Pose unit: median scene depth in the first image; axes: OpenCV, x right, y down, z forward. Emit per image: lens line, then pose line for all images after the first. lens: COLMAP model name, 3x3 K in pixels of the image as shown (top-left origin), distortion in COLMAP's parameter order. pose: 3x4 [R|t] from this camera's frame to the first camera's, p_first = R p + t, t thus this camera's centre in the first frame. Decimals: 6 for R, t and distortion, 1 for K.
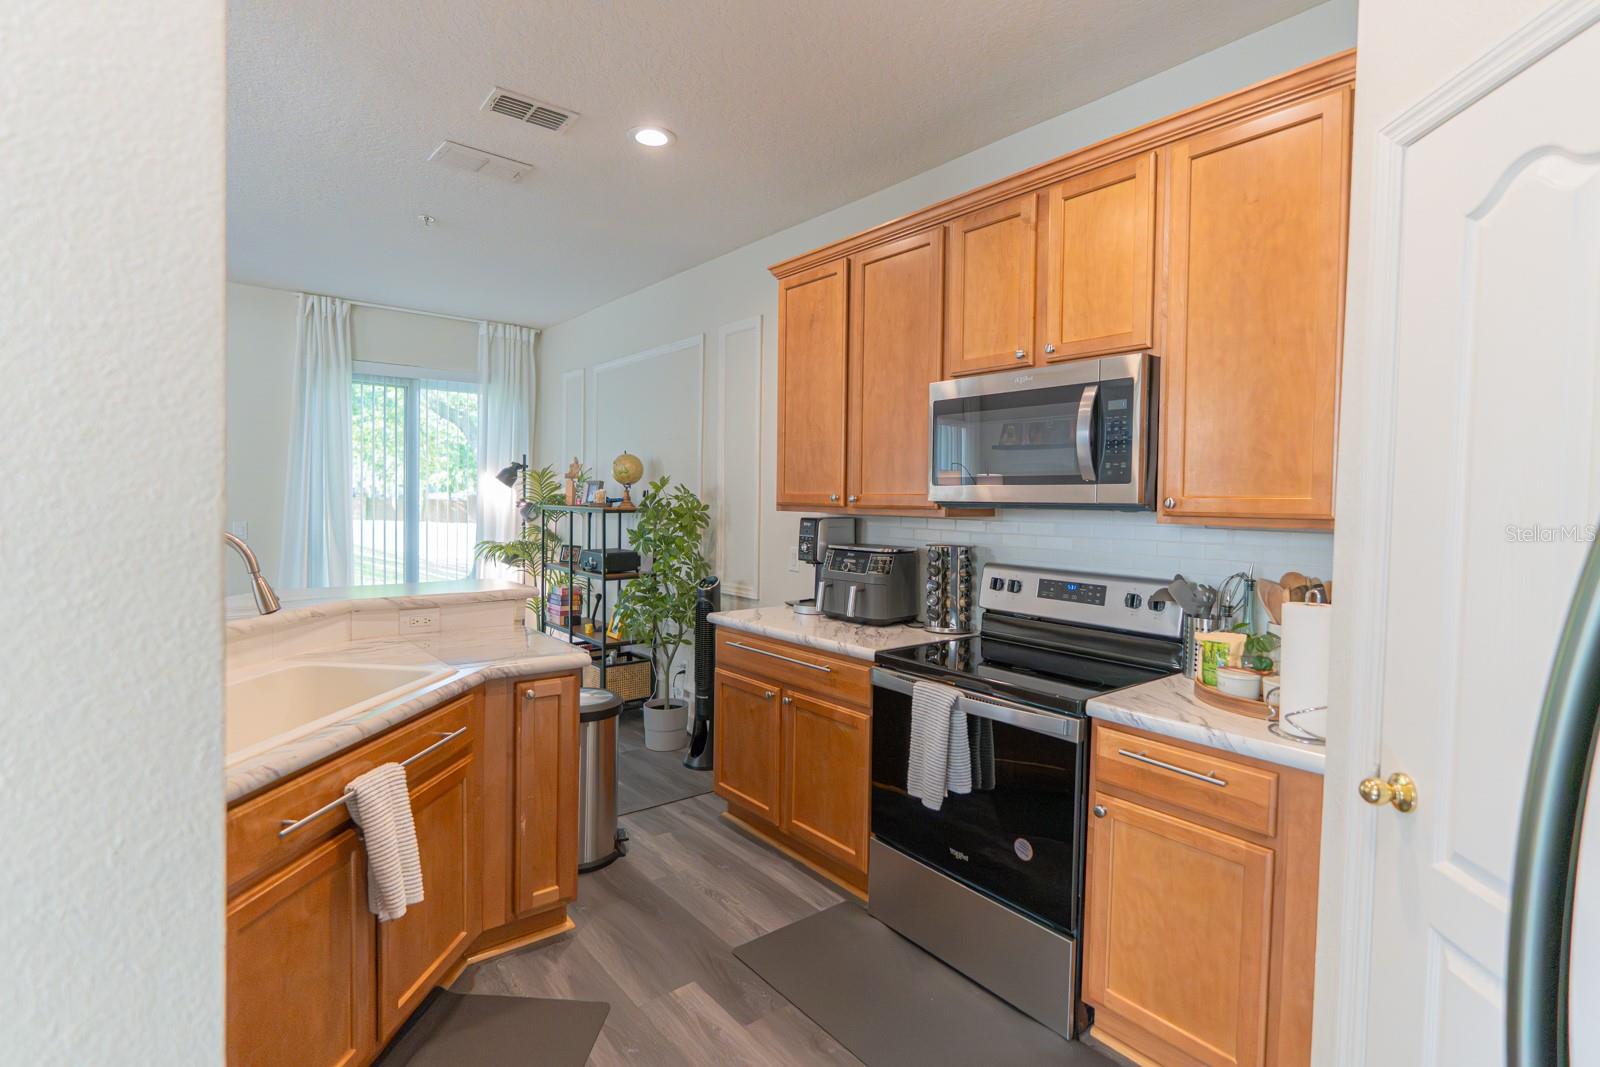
lens RADIAL K [[765.5, 0, 796.3], [0, 765.5, 525.4], [0, 0, 1]] dist [-0.003541, -0.000823]
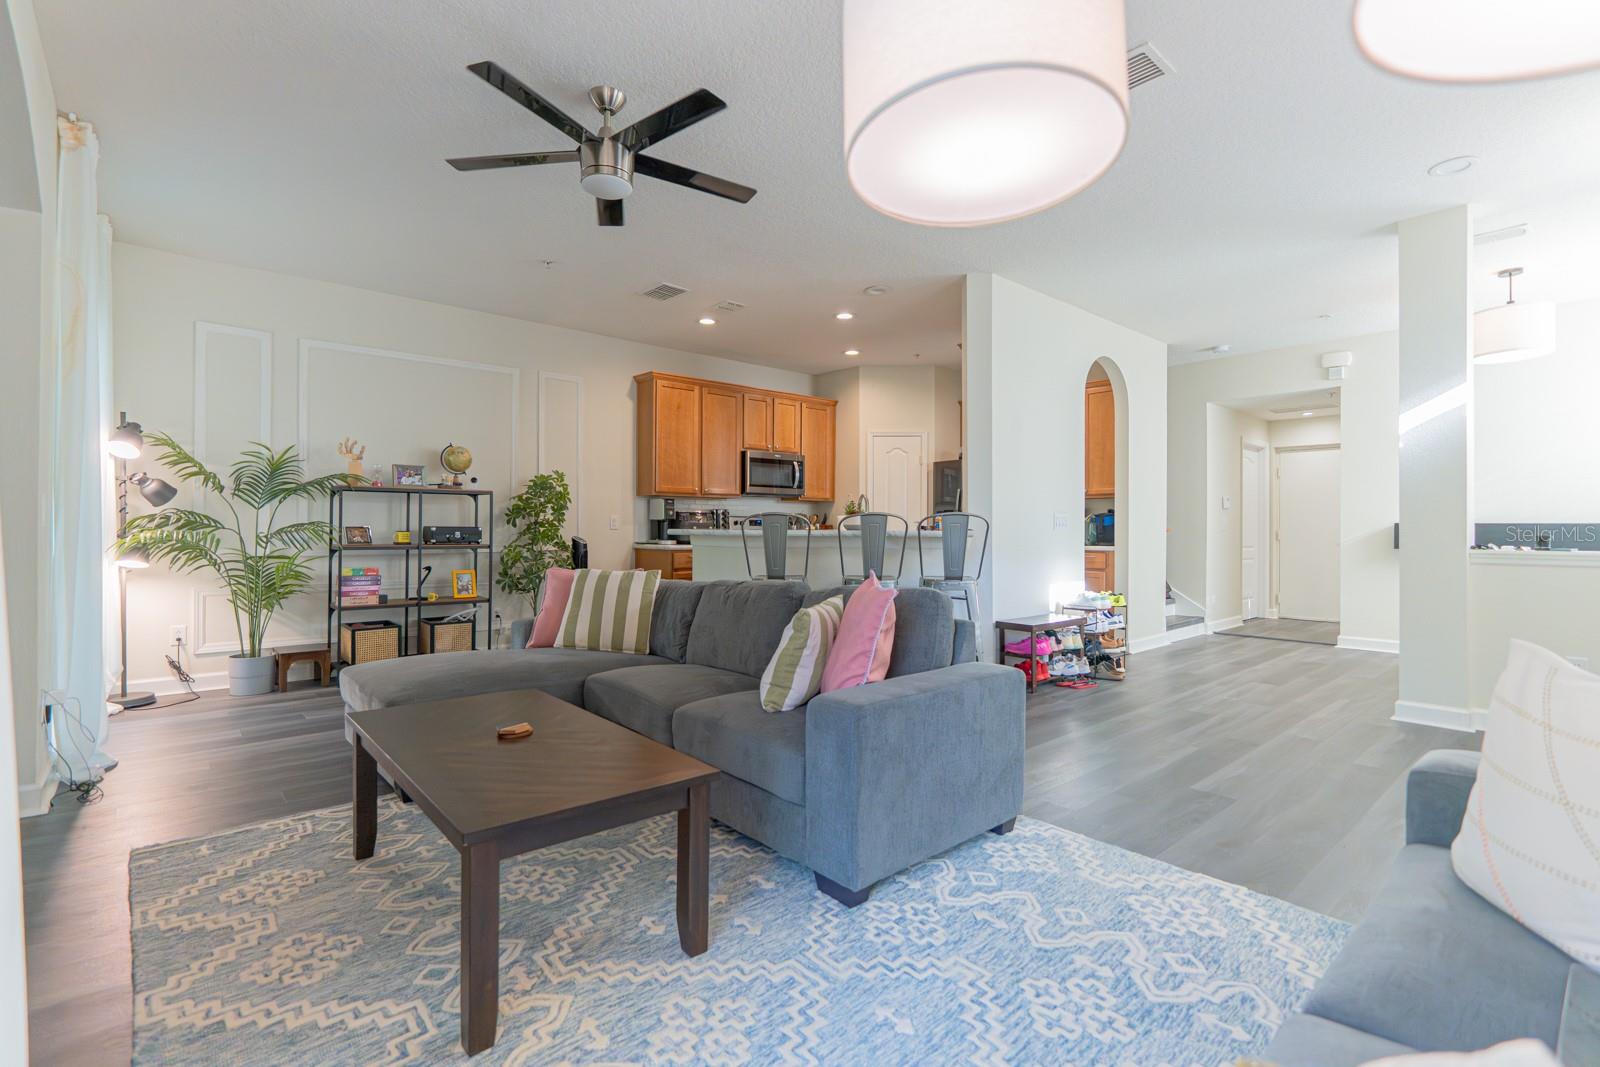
lens RADIAL K [[734.1, 0, 794.1], [0, 734.1, 525.0], [0, 0, 1]] dist [-0.001688, -0.000200]
pose [[-0.035884, -0.016280, 0.999223, -2.453444], [0.027545, 0.999471, 0.017274, 0.044868], [-0.998976, 0.028143, -0.035417, 0.902984]]
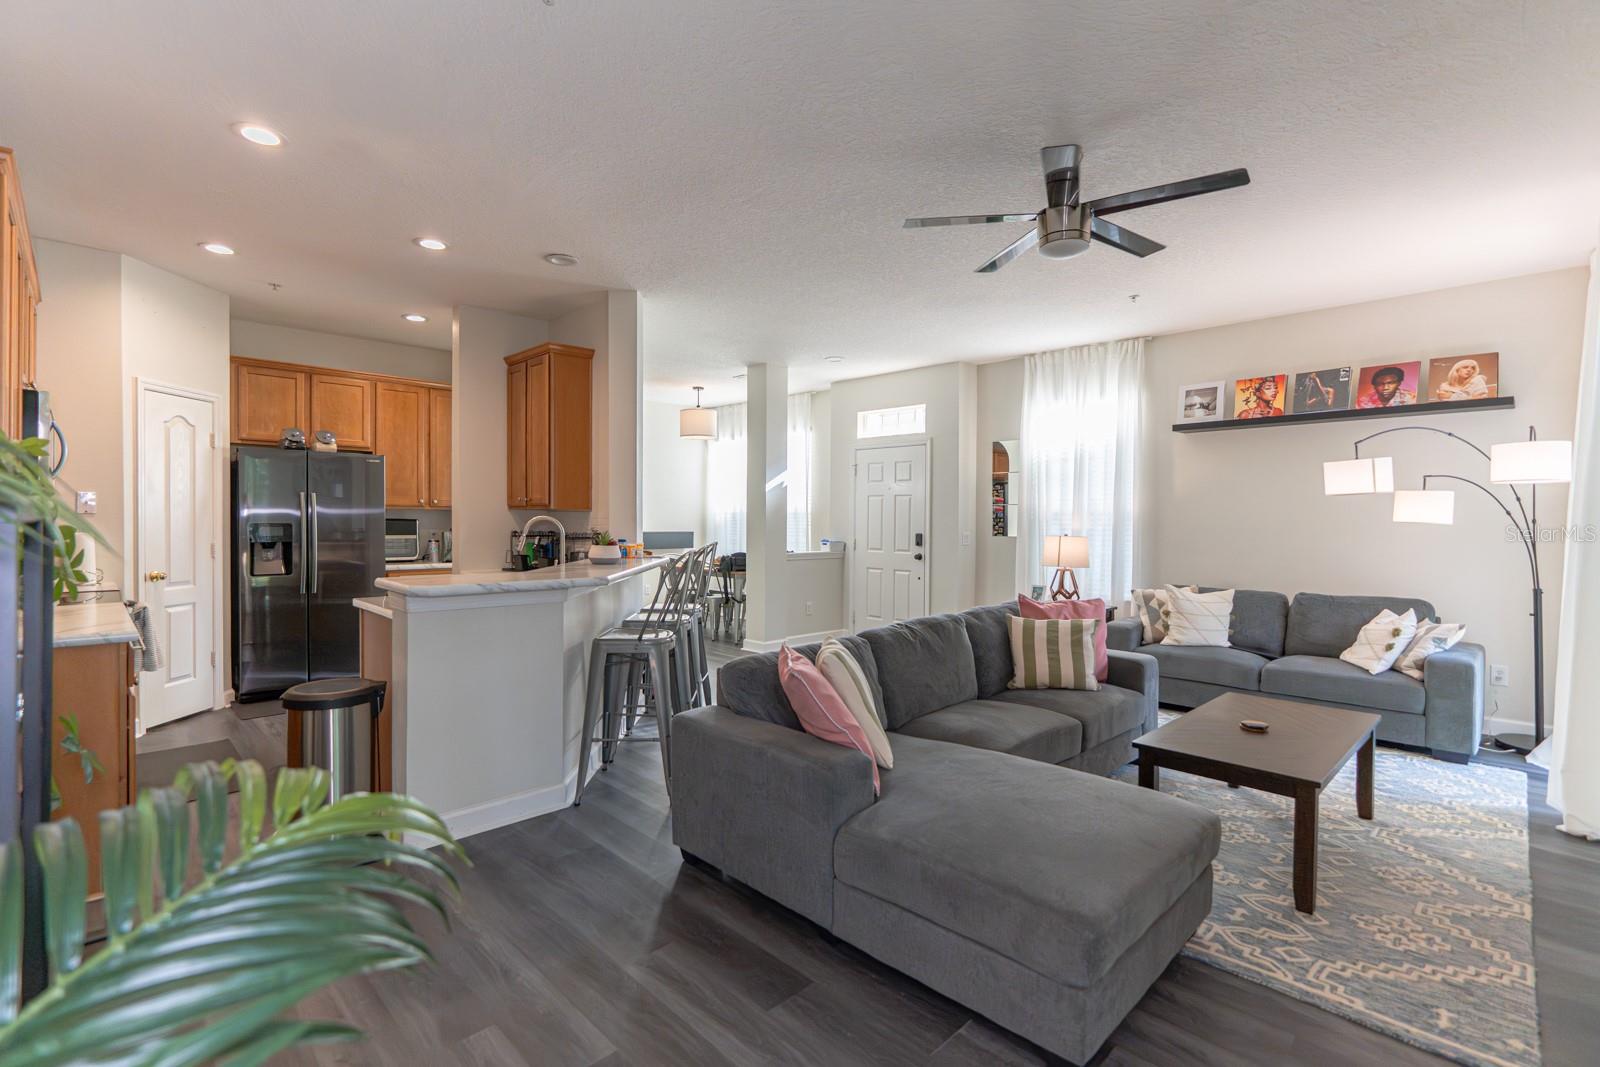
lens RADIAL K [[737.7, 0, 797.9], [0, 737.7, 528.1], [0, 0, 1]] dist [-0.004410, -0.000798]
pose [[-0.995091, -0.026521, -0.095347, -0.873112], [-0.030770, 0.998585, 0.043369, -0.055009], [0.094062, 0.046090, -0.994499, 2.198212]]
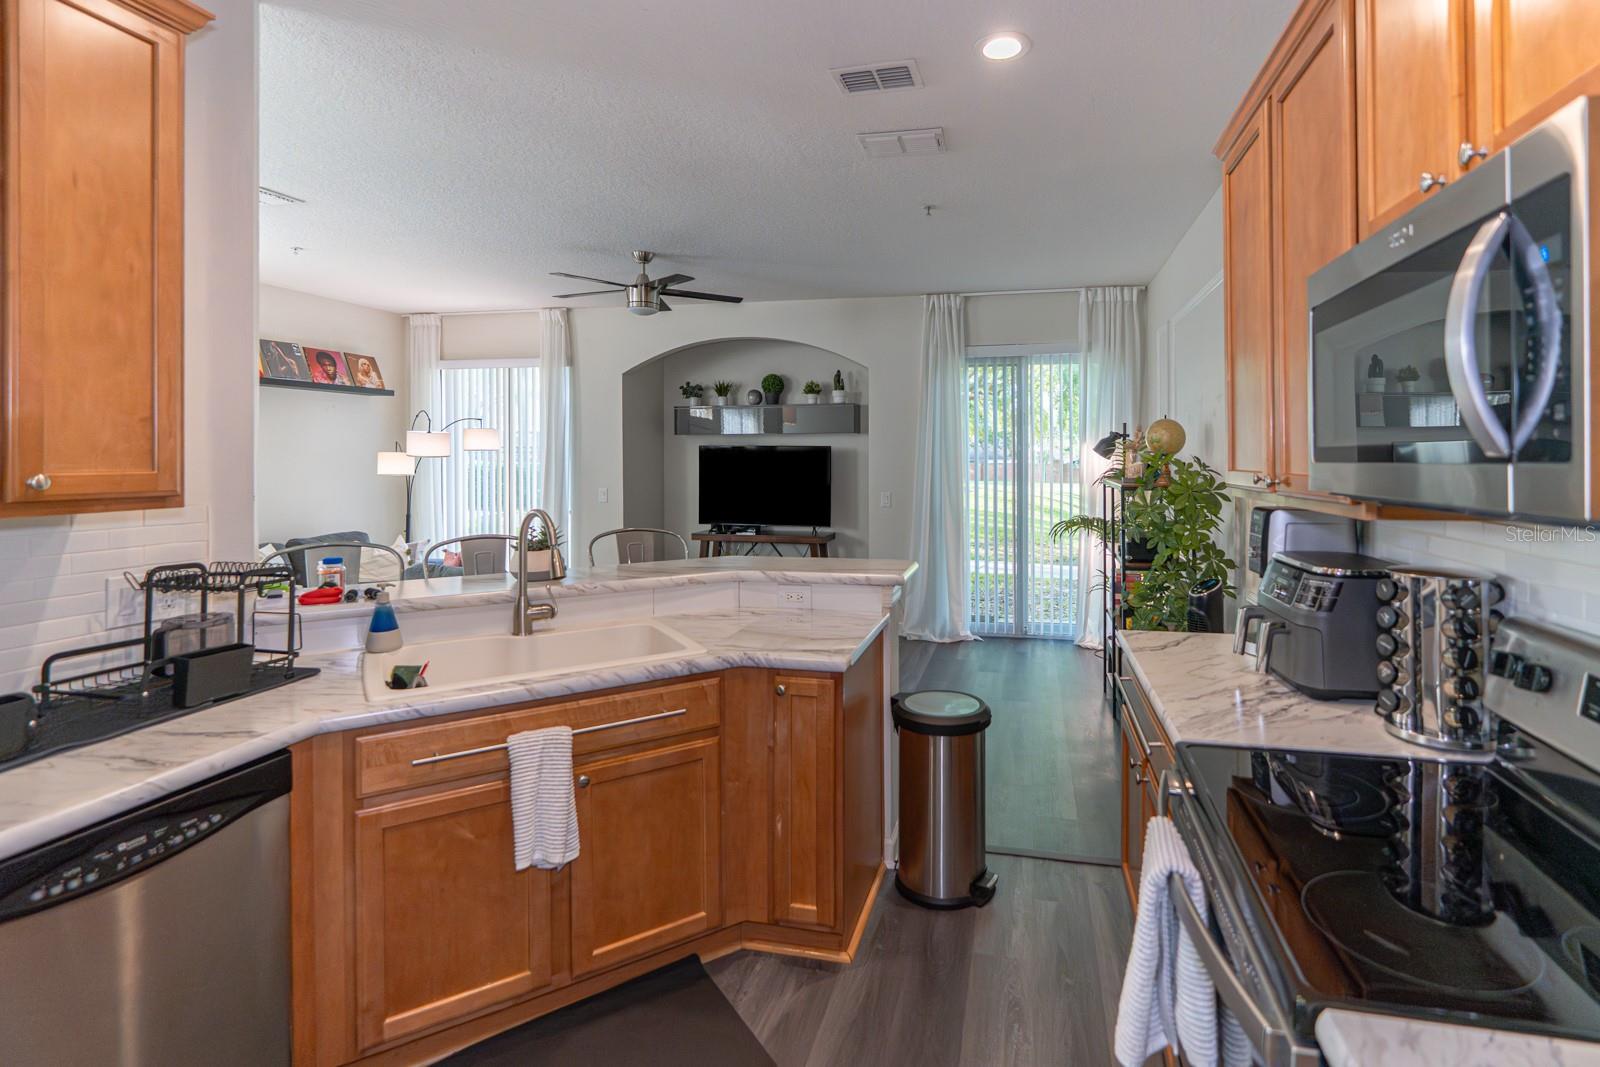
lens RADIAL K [[768.5, 0, 865.1], [0, 768.5, 461.3], [0, 0, 1]] dist [0.000141, 0.000452]
pose [[0.628222, -0.014576, -0.777897, 0.390039], [-0.014947, 0.999414, -0.030797, -0.029052], [0.777890, 0.030975, 0.627636, 0.395931]]
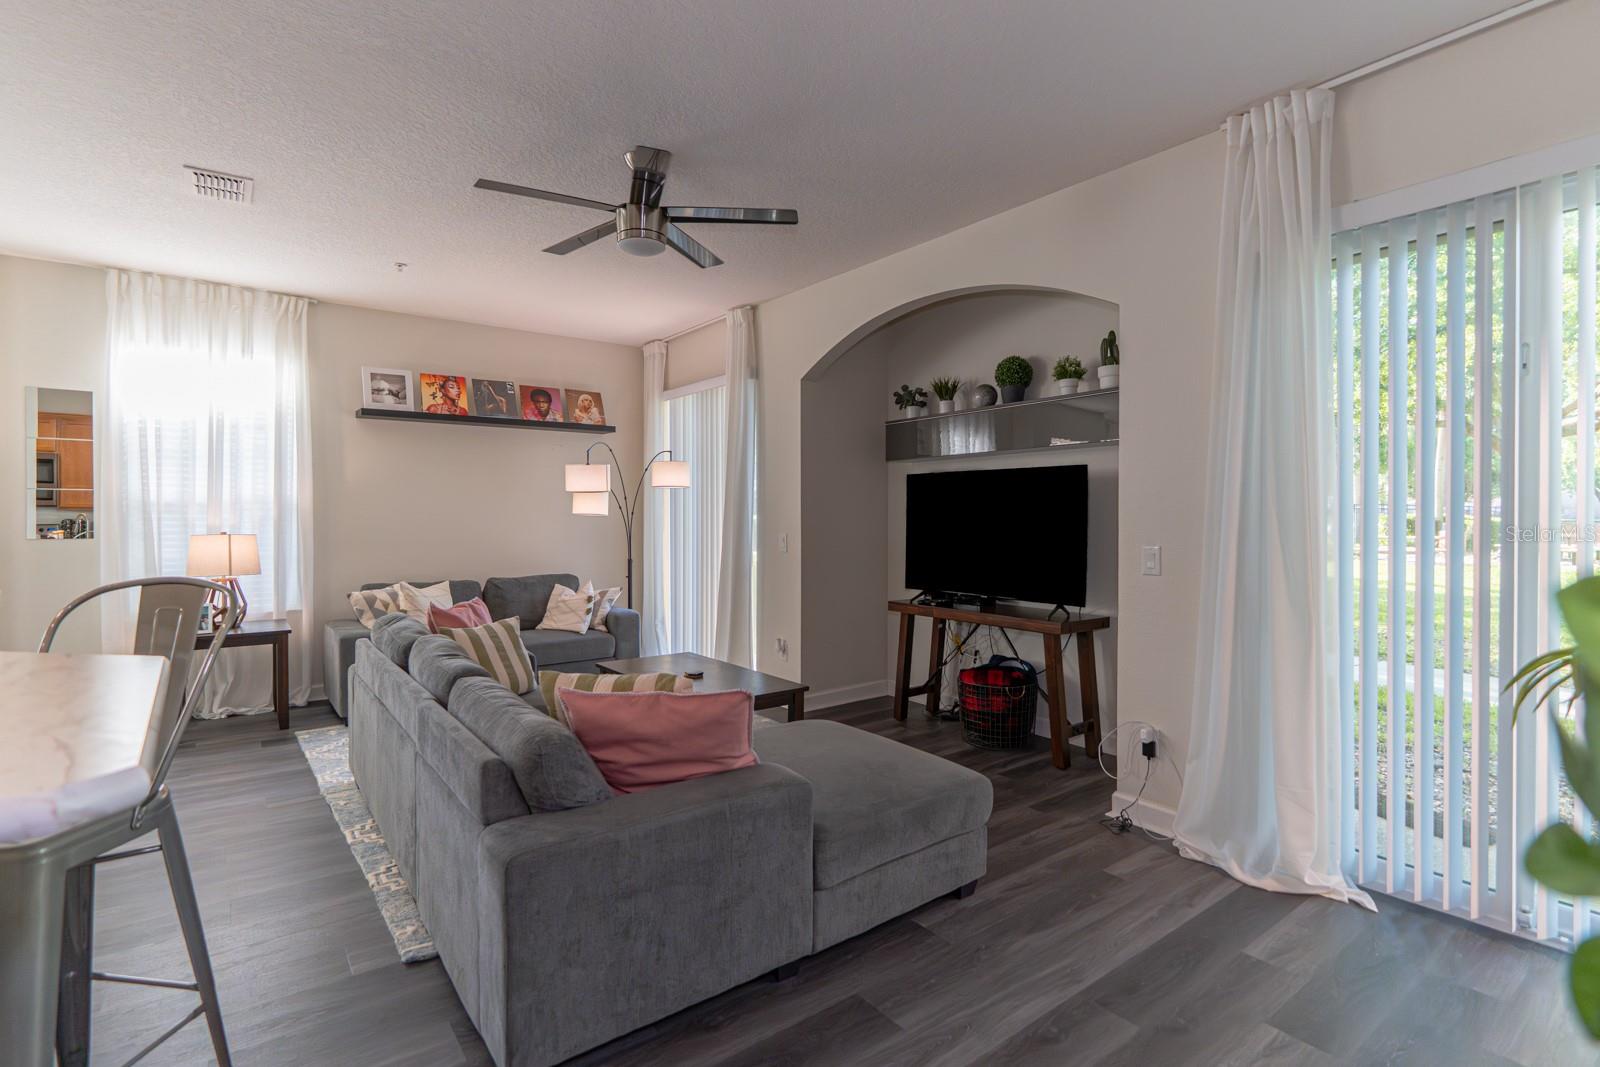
lens RADIAL K [[765.5, 0, 796.3], [0, 765.5, 525.4], [0, 0, 1]] dist [-0.003541, -0.000823]
pose [[-0.032157, -0.010868, -0.999424, -0.208560], [-0.034900, 0.999343, -0.009744, -0.008214], [0.998873, 0.034567, -0.032515, 1.410948]]
